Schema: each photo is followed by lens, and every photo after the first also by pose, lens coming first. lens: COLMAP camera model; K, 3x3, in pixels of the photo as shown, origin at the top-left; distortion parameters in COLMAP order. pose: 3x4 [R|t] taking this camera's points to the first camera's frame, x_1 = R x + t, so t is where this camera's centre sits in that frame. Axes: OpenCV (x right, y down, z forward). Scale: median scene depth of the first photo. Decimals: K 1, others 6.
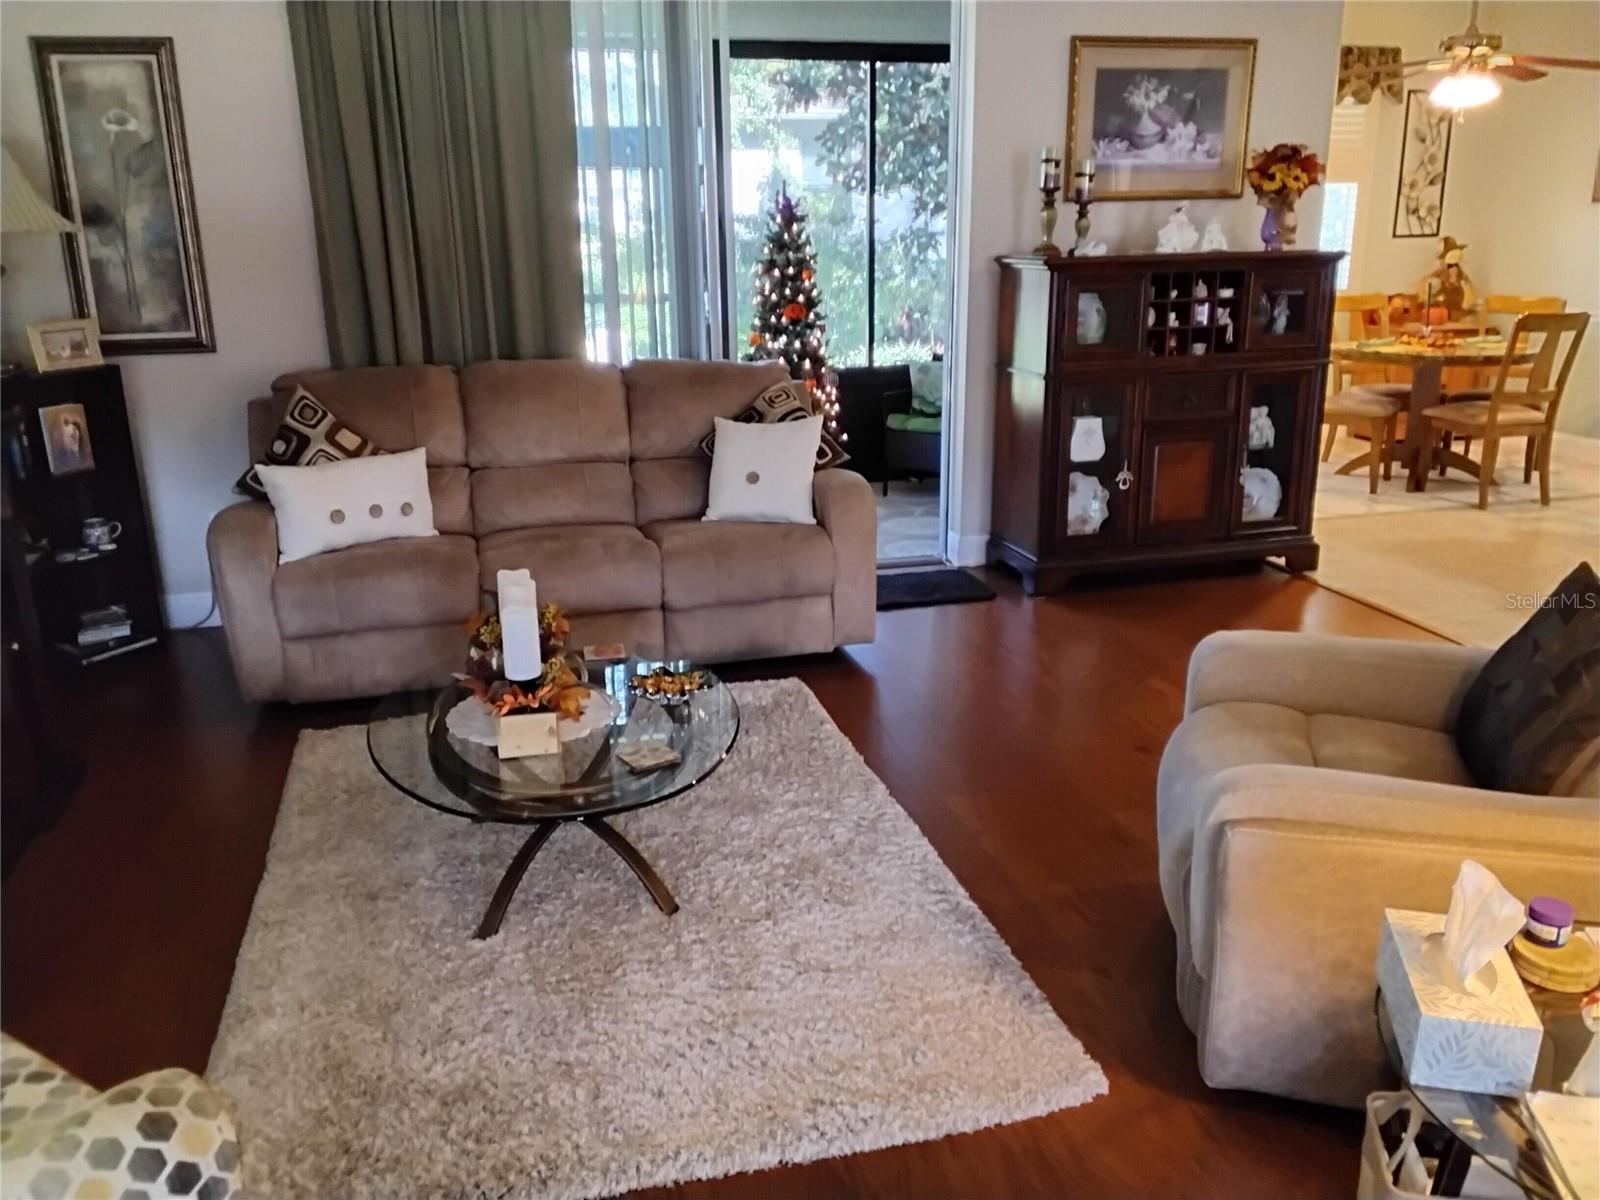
lens RADIAL K [[1269.7, 0, 808.5], [0, 1269.7, 607.4], [0, 0, 1]] dist [0.112791, -0.157012]
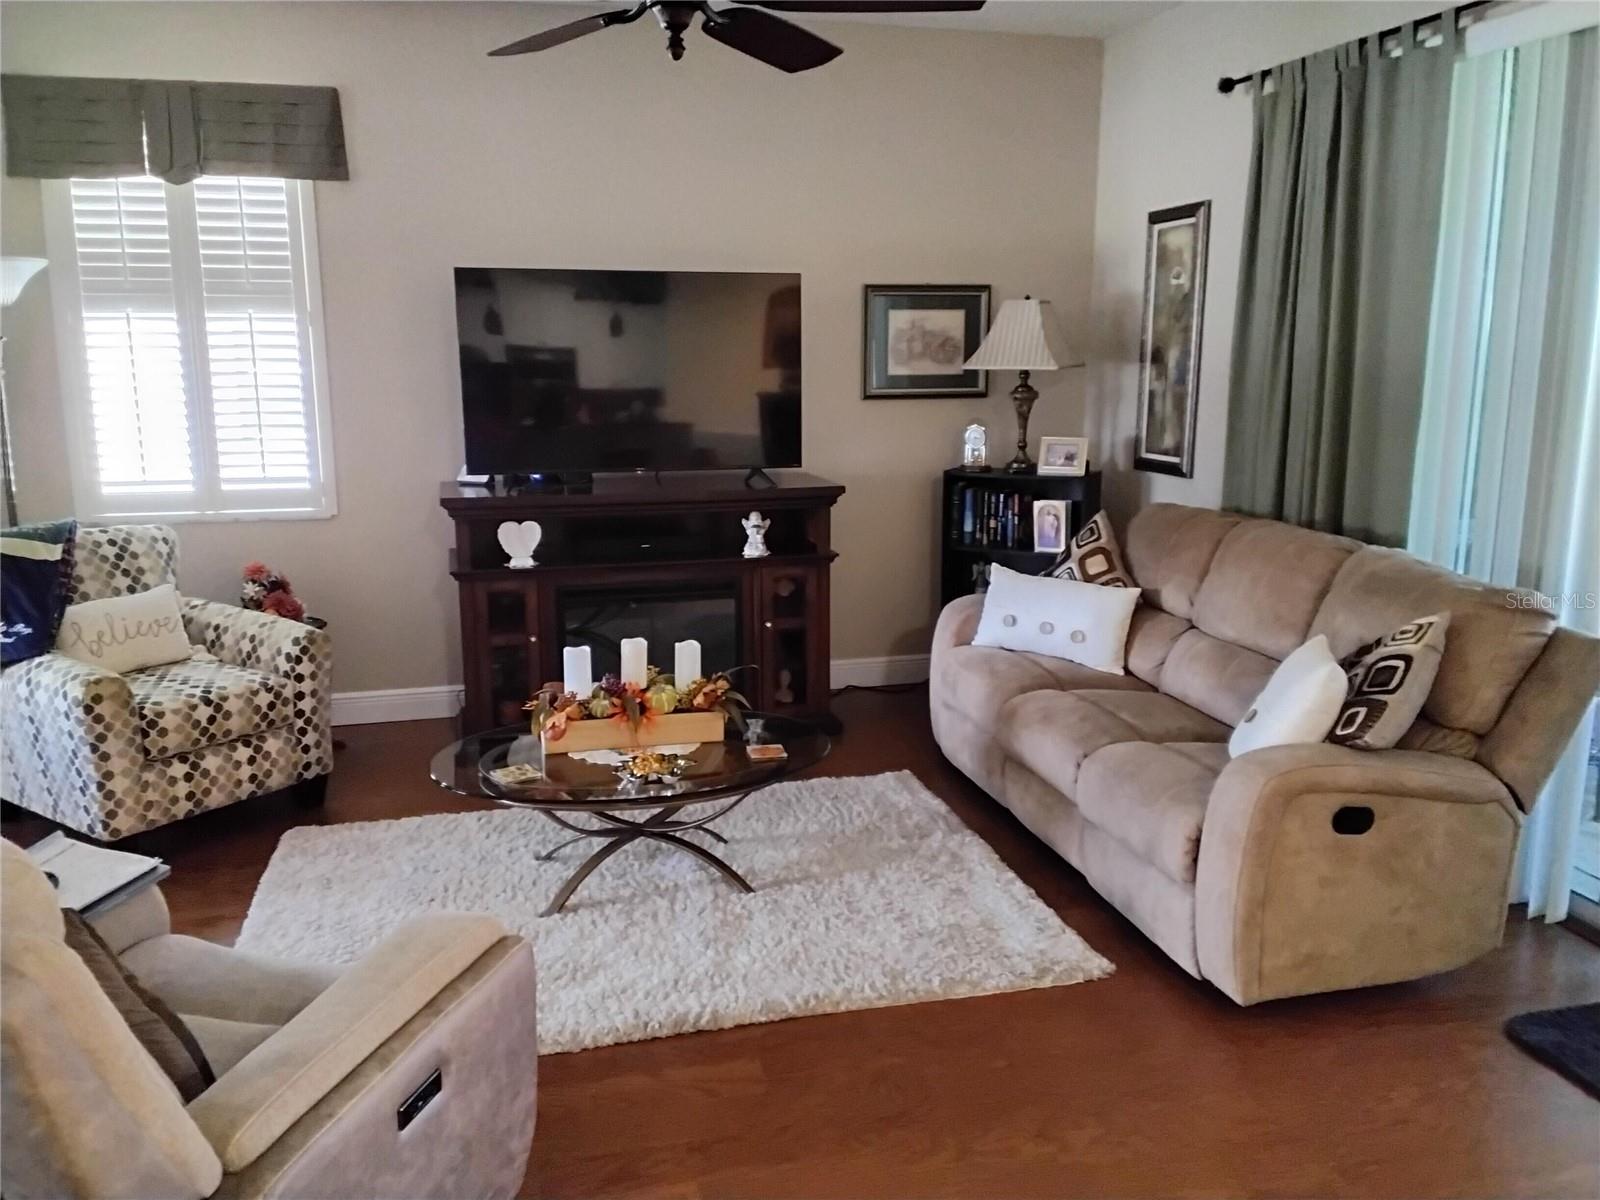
lens RADIAL K [[1269.7, 0, 808.5], [0, 1269.7, 607.4], [0, 0, 1]] dist [0.112791, -0.157012]
pose [[-0.019153, 0.214522, -0.976531, 0.681525], [-0.288286, 0.934043, 0.210843, -0.250287], [0.957353, 0.285559, 0.043954, 0.730114]]
